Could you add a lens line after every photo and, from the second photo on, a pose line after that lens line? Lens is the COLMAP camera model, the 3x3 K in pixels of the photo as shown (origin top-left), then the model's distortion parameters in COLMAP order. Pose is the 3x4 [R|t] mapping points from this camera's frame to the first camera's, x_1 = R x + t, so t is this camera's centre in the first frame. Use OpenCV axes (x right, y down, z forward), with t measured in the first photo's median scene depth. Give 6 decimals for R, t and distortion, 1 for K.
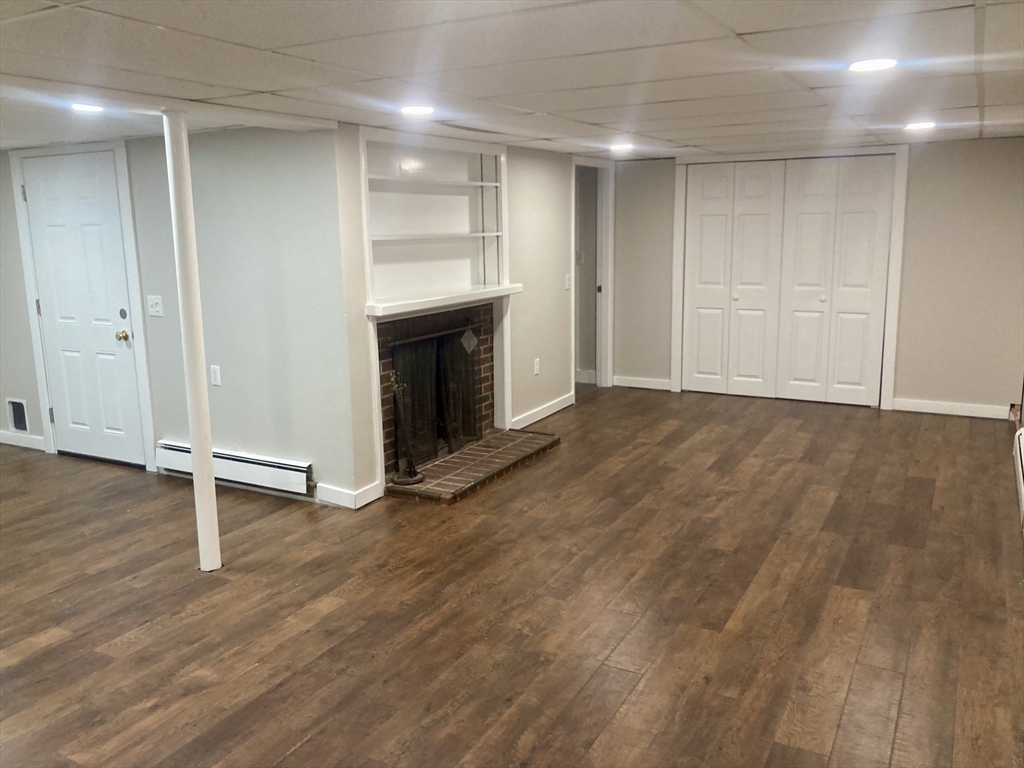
lens RADIAL K [[851.4, 0, 503.2], [0, 851.4, 382.8], [0, 0, 1]] dist [0.051468, -0.024969]
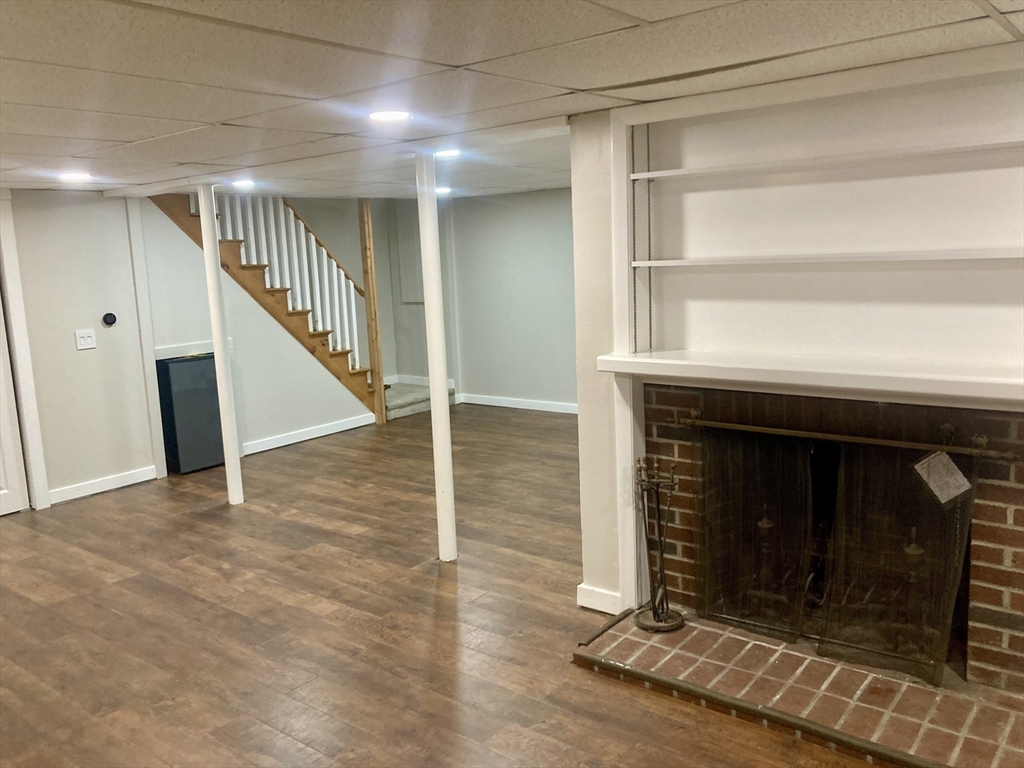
lens RADIAL K [[851.4, 0, 501.9], [0, 851.4, 381.0], [0, 0, 1]] dist [0.051468, -0.024969]
pose [[-0.196591, 0.182515, -0.963348, 0.620972], [-0.126254, 0.969630, 0.209470, -0.230082], [0.972323, 0.162807, -0.167577, 1.132394]]
